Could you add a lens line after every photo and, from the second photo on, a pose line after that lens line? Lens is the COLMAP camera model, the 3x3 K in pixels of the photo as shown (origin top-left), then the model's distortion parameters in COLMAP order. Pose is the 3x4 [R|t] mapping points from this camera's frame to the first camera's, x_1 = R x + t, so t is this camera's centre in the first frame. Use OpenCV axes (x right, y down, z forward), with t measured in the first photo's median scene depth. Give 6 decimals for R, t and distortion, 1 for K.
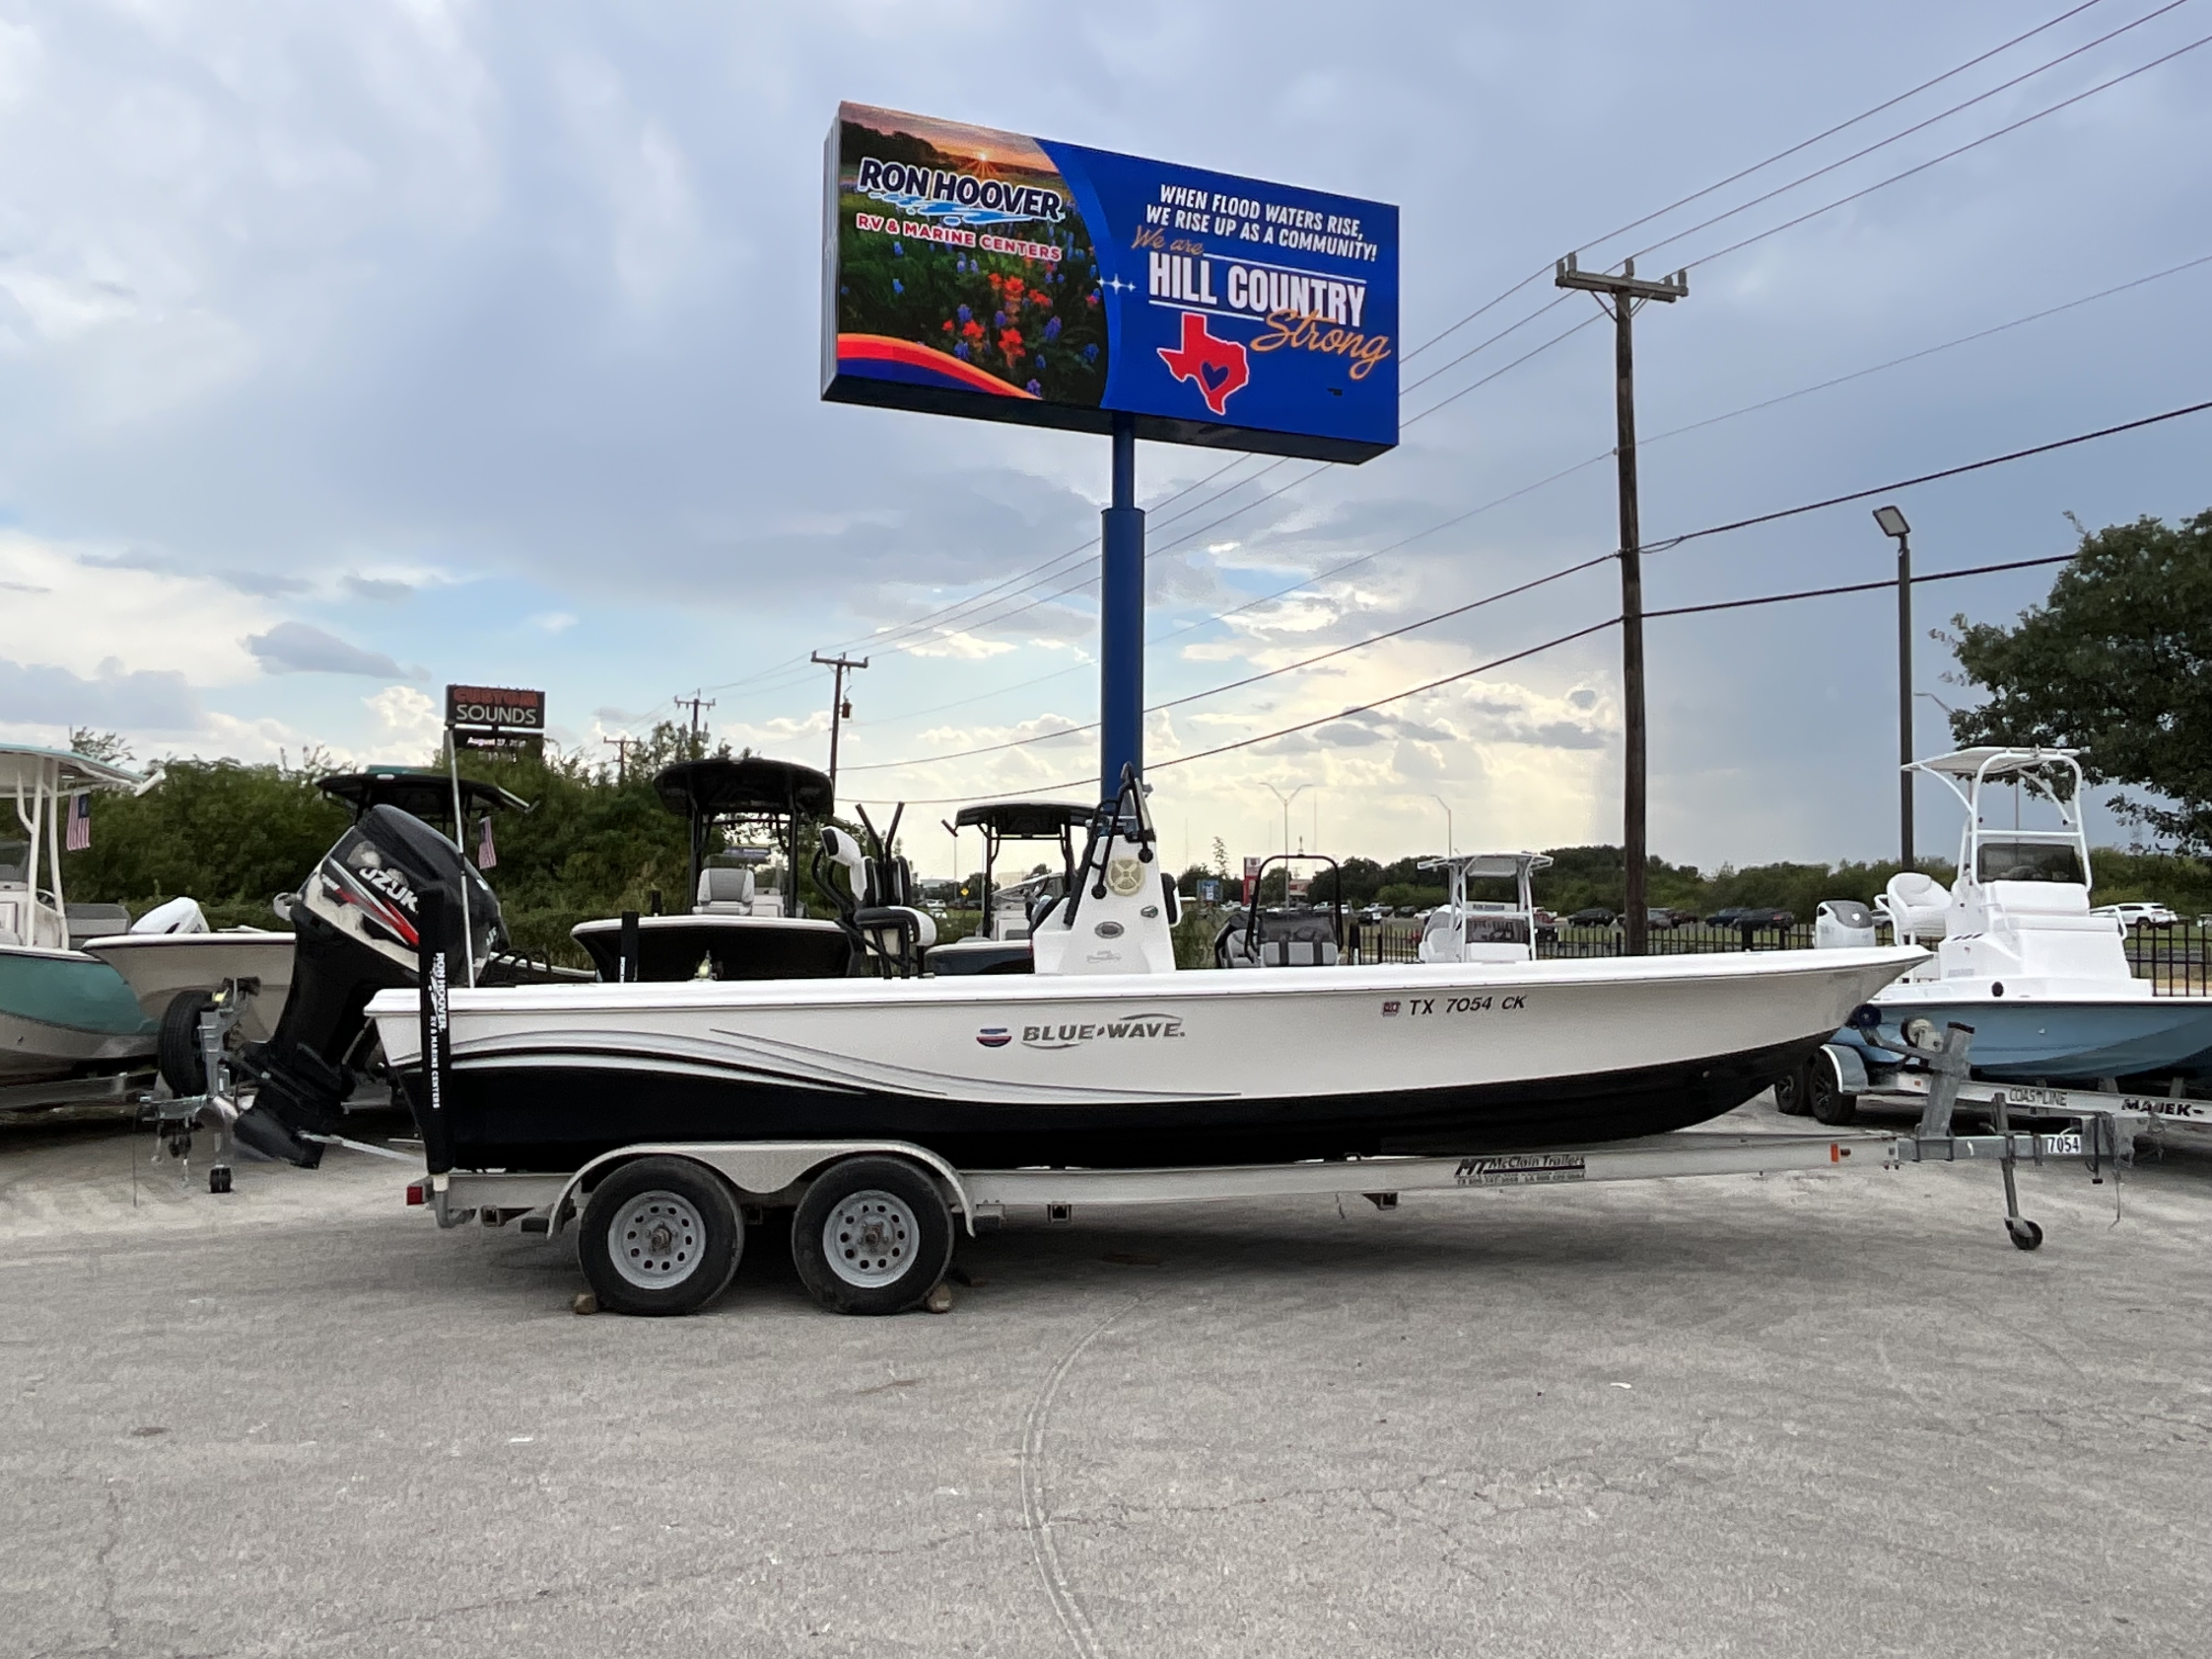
lens RADIAL K [[1560.8, 0, 1104.4], [0, 1560.8, 830.3], [0, 0, 1]] dist [0.003588, -0.003925]
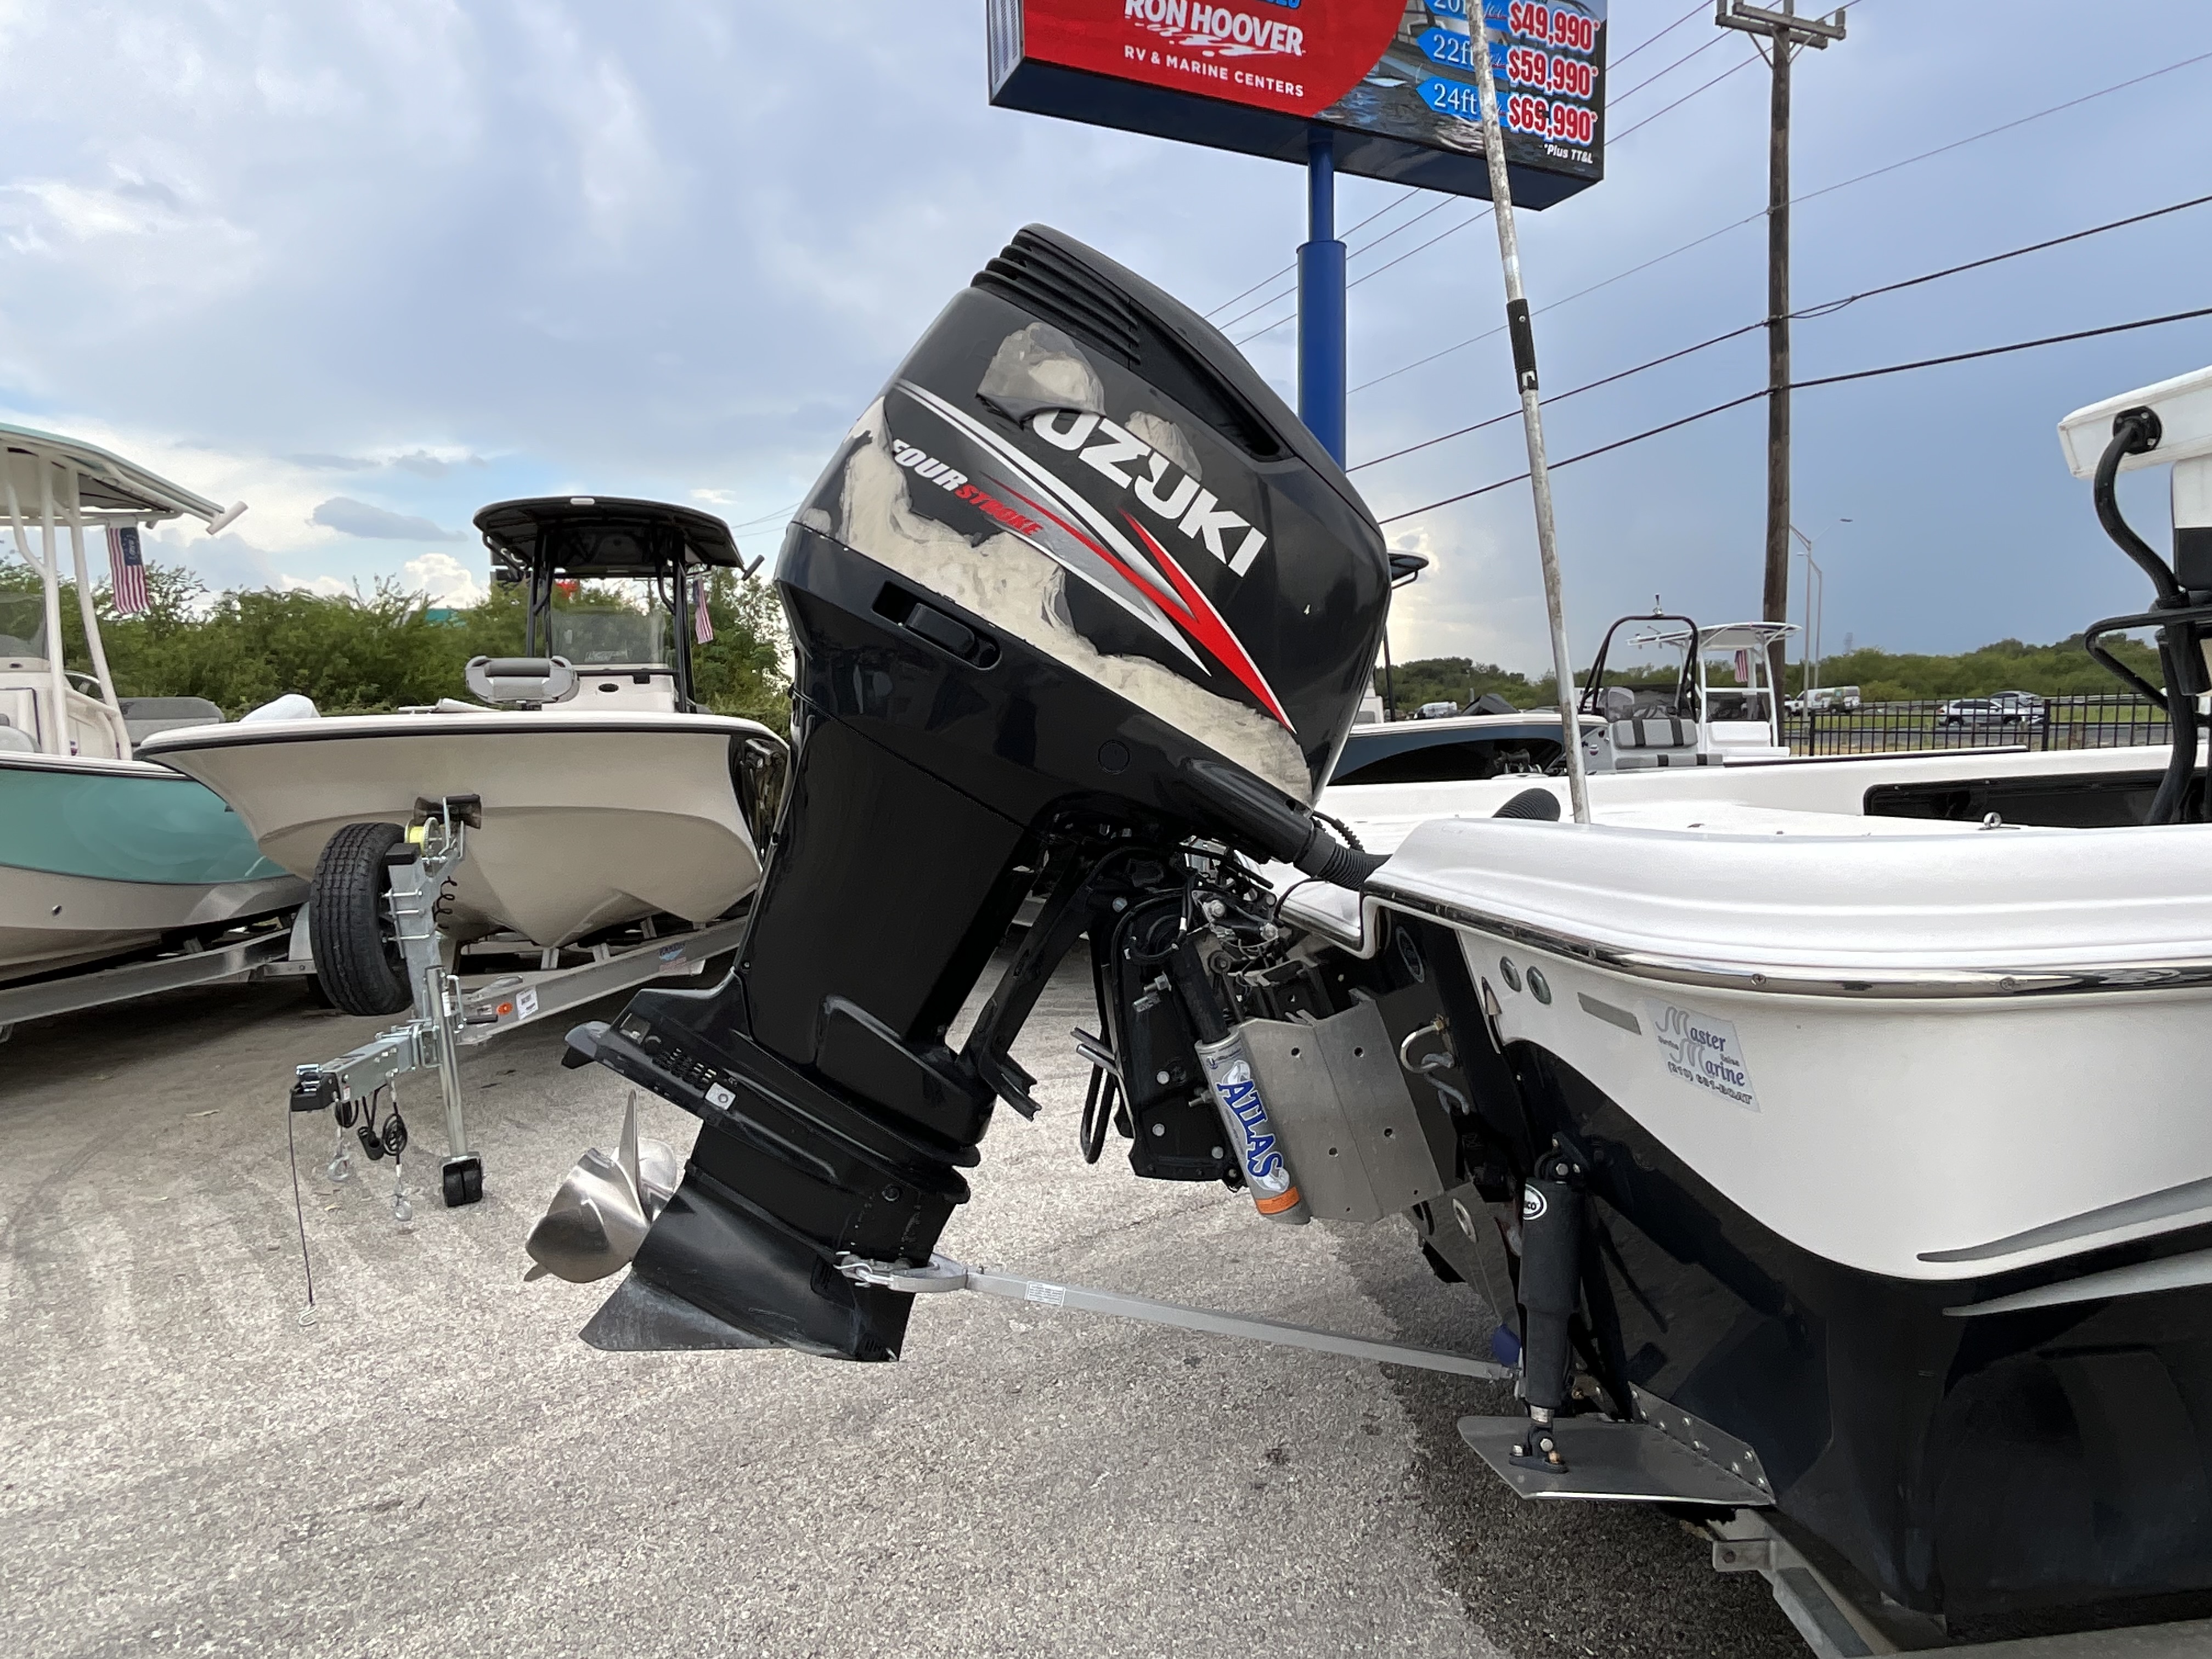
lens RADIAL K [[1218.5, 0, 1092.9], [0, 1218.5, 826.5], [0, 0, 1]] dist [0.005652, 0.002912]
pose [[0.997805, -0.030320, 0.058871, -0.282165], [0.022013, 0.990333, 0.136956, 0.040879], [-0.062455, -0.135360, 0.988826, 0.448913]]
